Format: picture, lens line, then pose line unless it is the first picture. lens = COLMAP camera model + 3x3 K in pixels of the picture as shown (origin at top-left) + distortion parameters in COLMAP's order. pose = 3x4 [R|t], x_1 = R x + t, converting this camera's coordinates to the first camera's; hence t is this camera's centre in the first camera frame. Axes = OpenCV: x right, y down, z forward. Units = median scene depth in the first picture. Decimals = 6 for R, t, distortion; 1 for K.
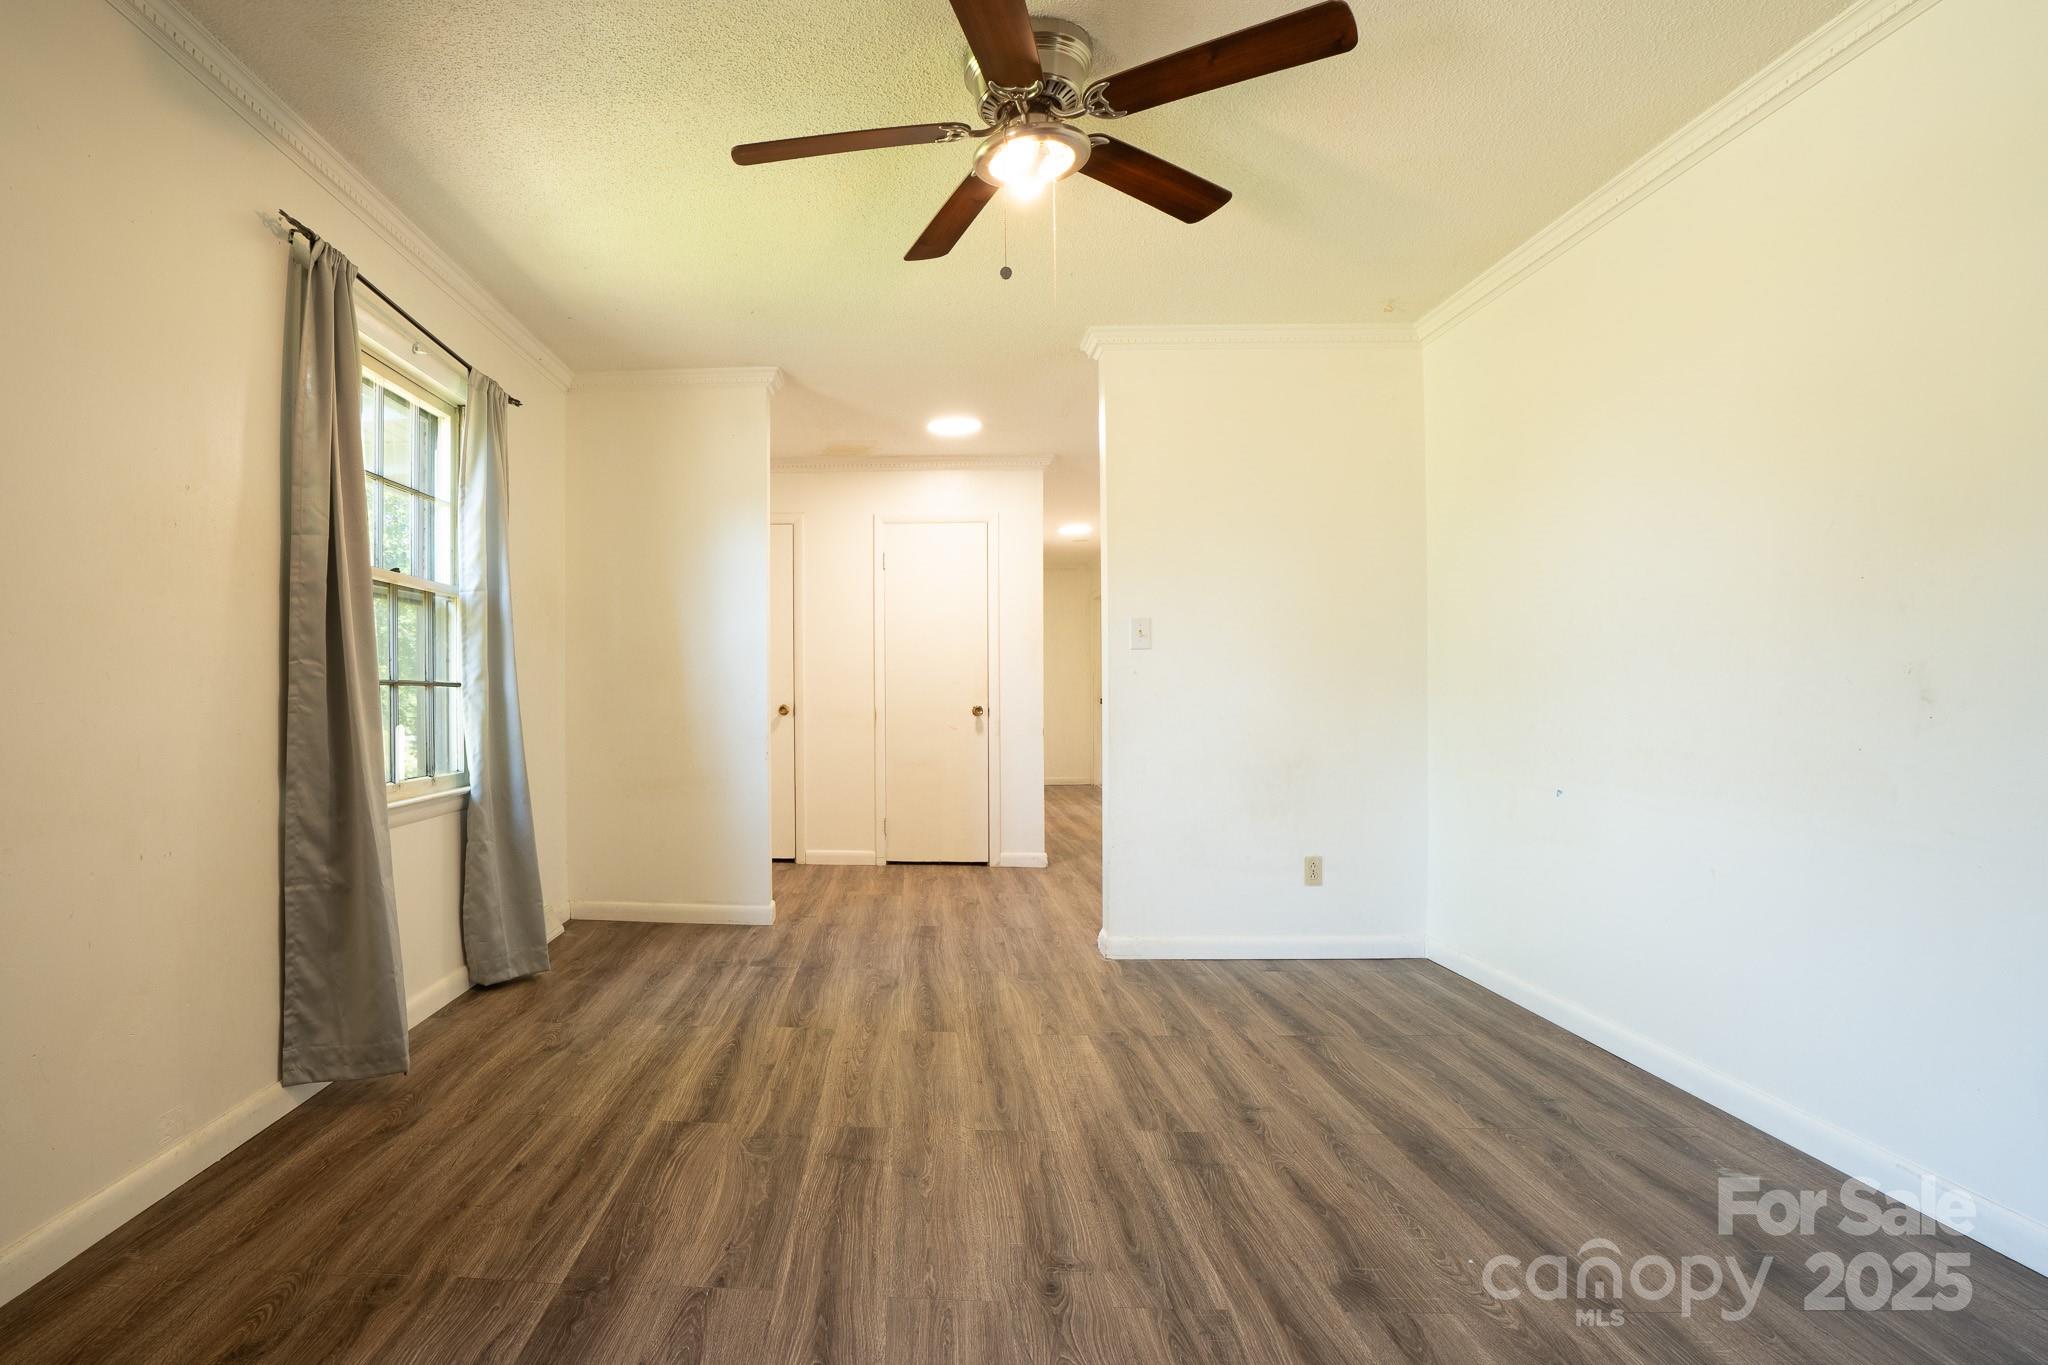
lens RADIAL K [[975.3, 0, 838.7], [0, 975.3, 692.6], [0, 0, 1]] dist [-0.077998, 0.022914]
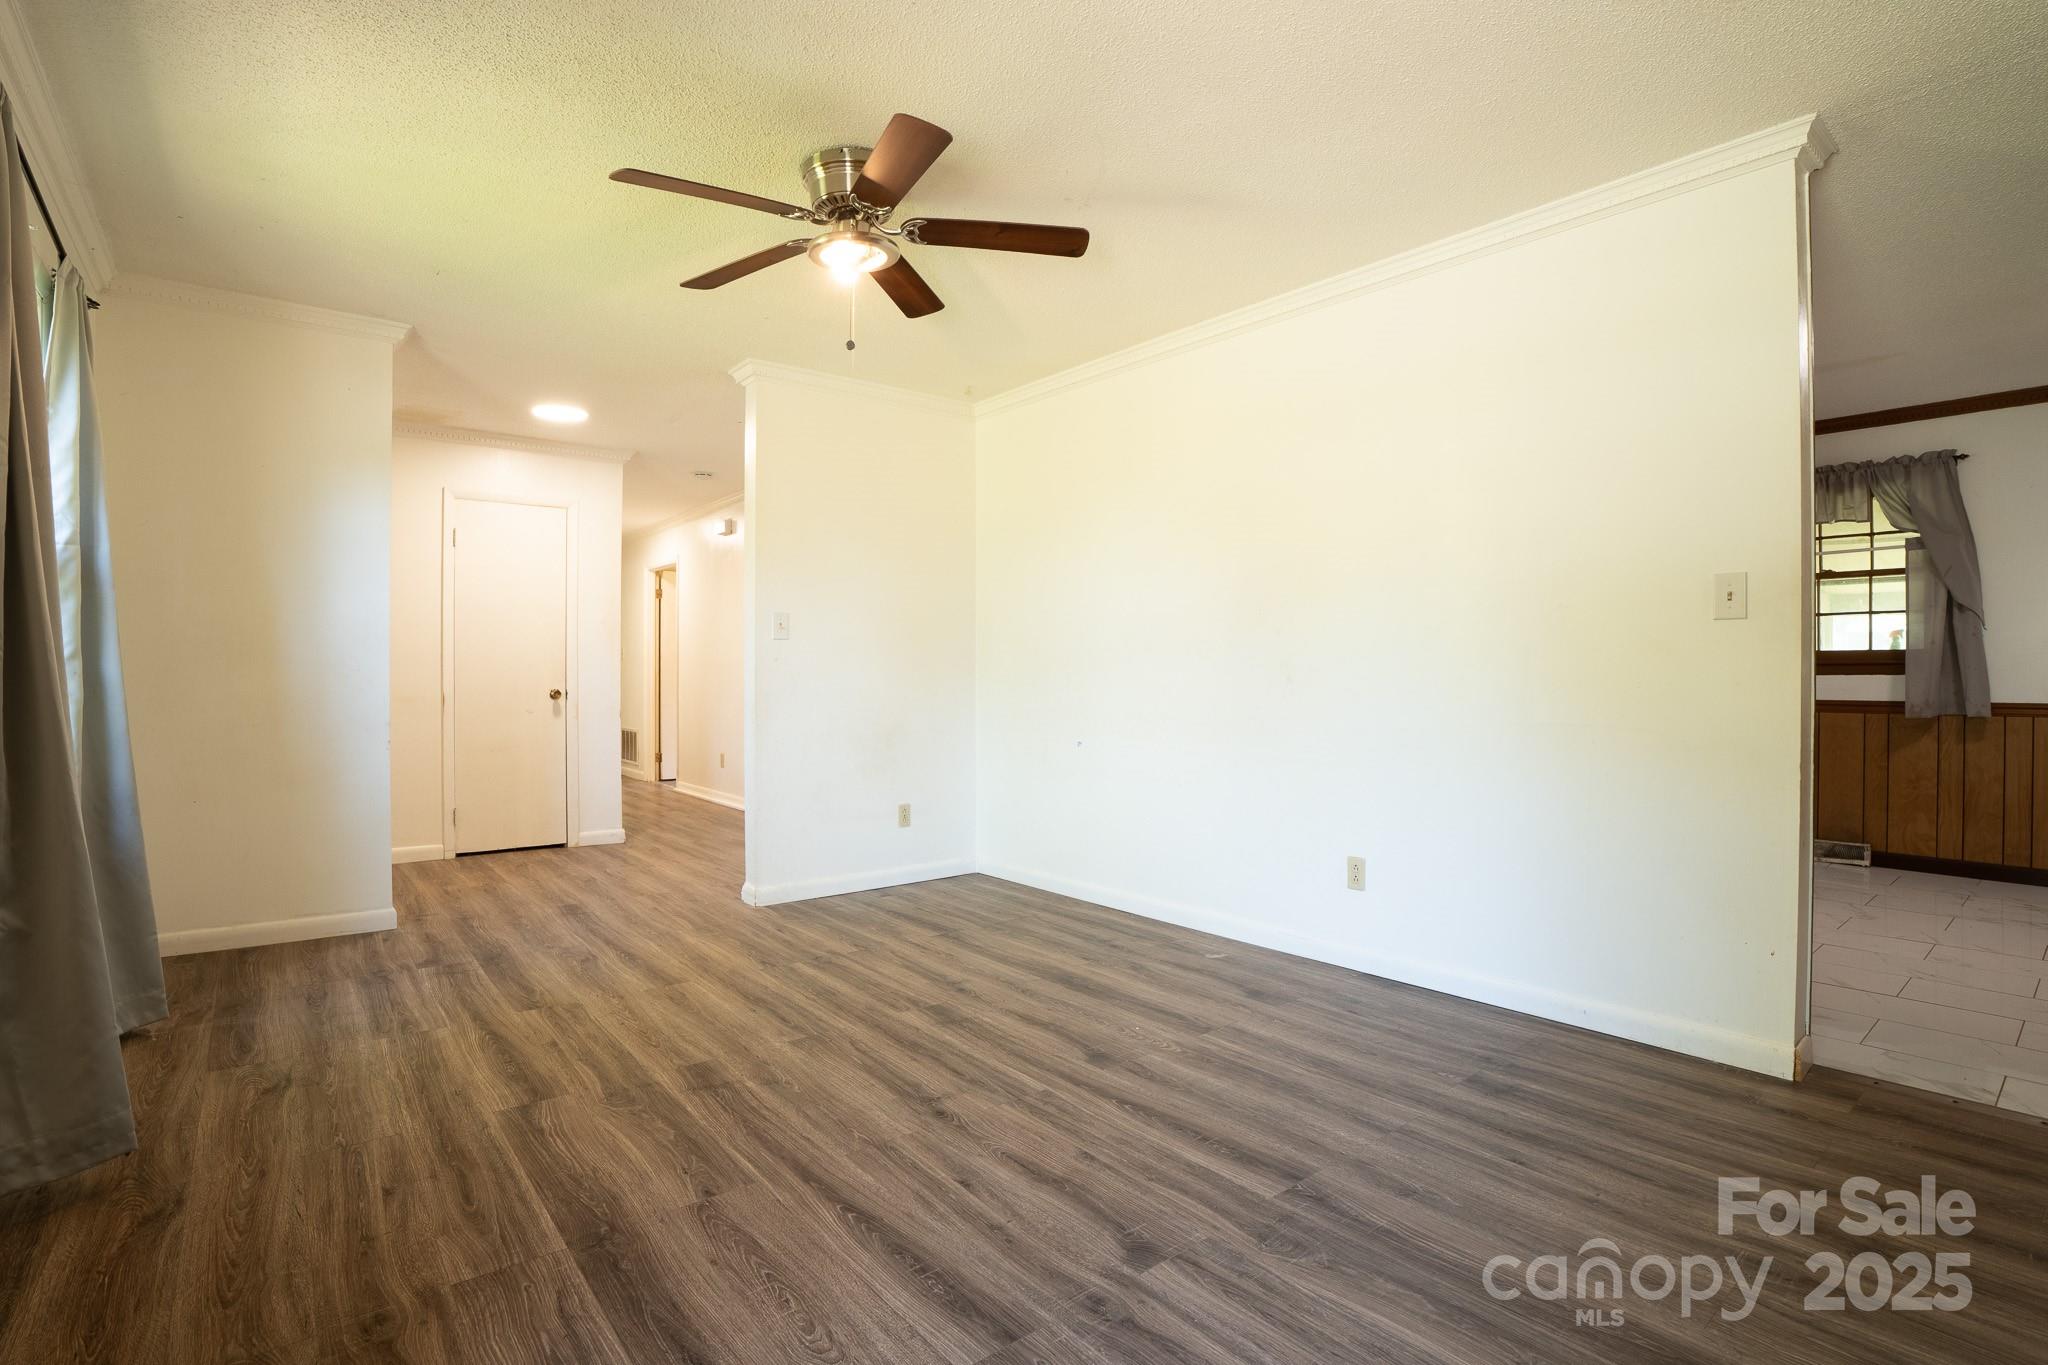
lens RADIAL K [[936.2, 0, 981.3], [0, 936.2, 678.6], [0, 0, 1]] dist [-0.066500, 0.018021]
pose [[0.755812, -0.000041, 0.654788, -0.387168], [-0.002021, 0.999995, 0.002395, -0.002202], [-0.654785, -0.003133, 0.755808, -0.030862]]
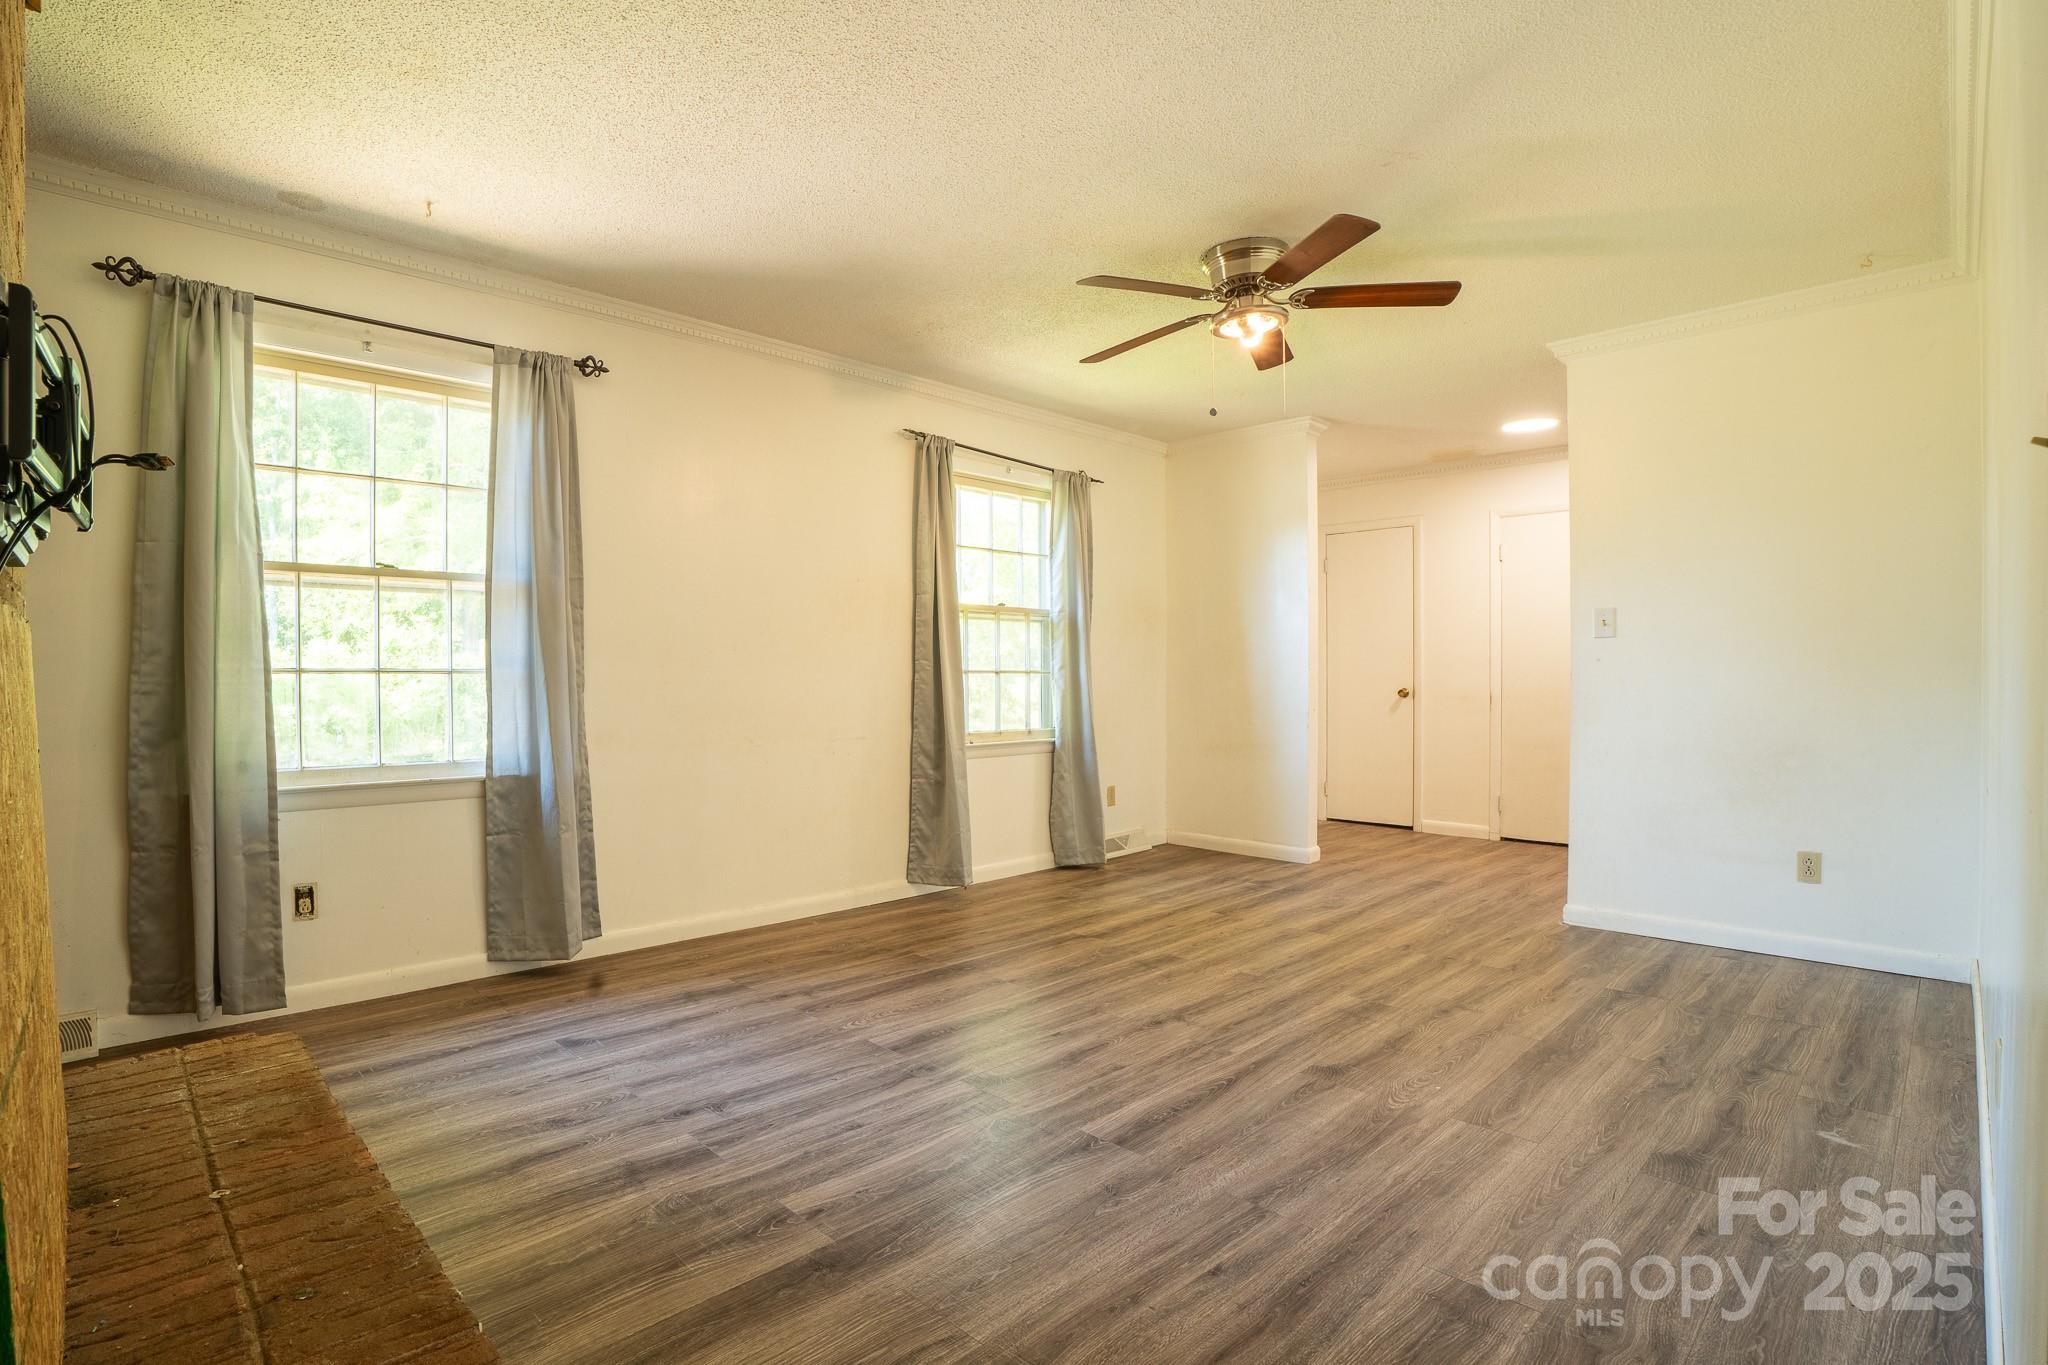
lens RADIAL K [[936.2, 0, 981.3], [0, 936.2, 678.6], [0, 0, 1]] dist [-0.066500, 0.018021]
pose [[0.761329, 0.002191, -0.648362, 0.688496], [-0.000428, 0.999996, 0.002876, -0.003814], [0.648366, -0.001913, 0.761327, -0.321136]]
